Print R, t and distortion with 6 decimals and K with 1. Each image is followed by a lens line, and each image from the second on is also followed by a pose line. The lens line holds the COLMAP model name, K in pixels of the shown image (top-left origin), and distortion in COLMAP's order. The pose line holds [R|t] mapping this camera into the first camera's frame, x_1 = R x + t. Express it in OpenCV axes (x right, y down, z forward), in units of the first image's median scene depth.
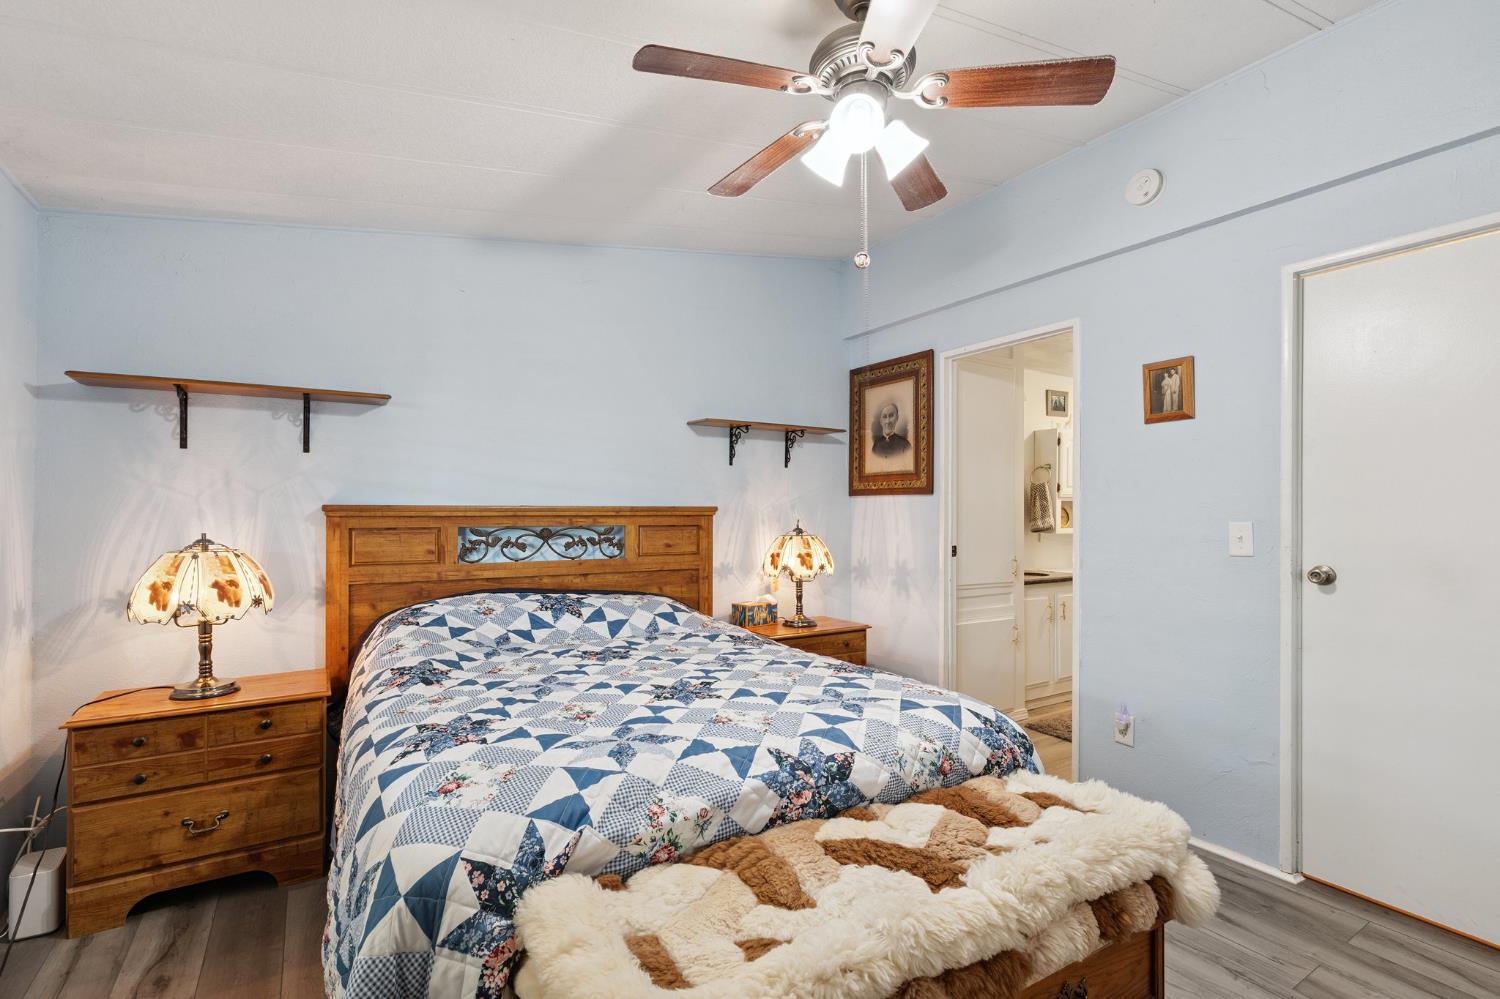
lens RADIAL K [[684.8, 0, 752.5], [0, 684.8, 507.3], [0, 0, 1]] dist [0.008297, -0.001460]
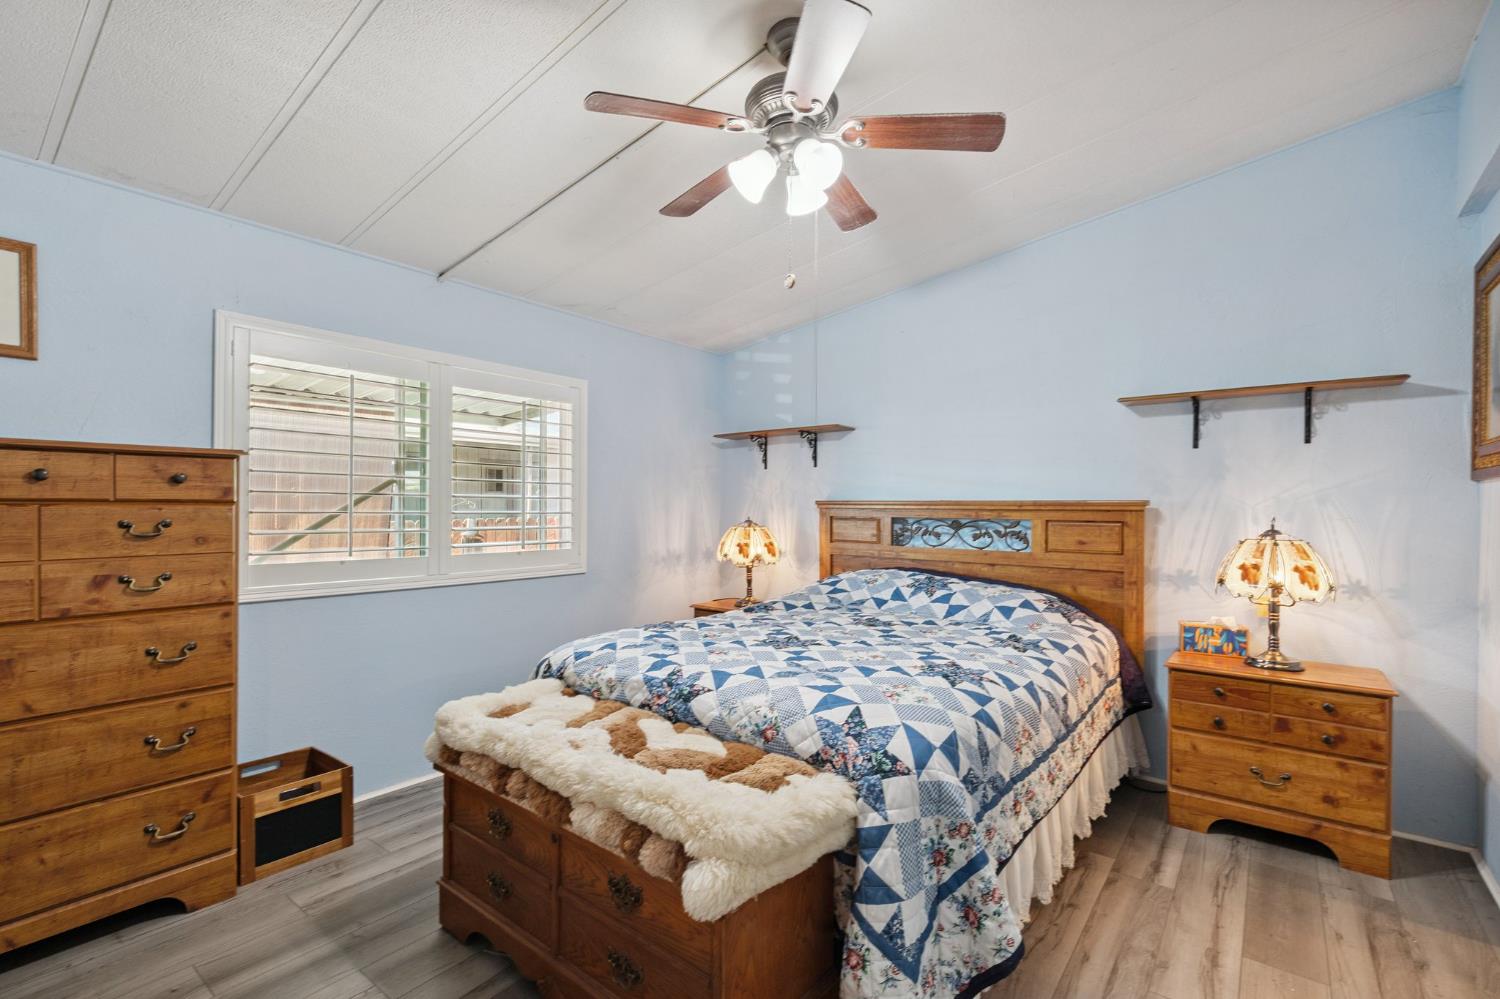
lens RADIAL K [[684.8, 0, 752.5], [0, 684.8, 507.3], [0, 0, 1]] dist [0.008297, -0.001460]
pose [[0.342262, 0.006270, -0.939584, 0.654399], [0.003642, 0.999961, 0.007999, -0.001051], [0.939598, -0.006159, 0.342226, 0.292697]]
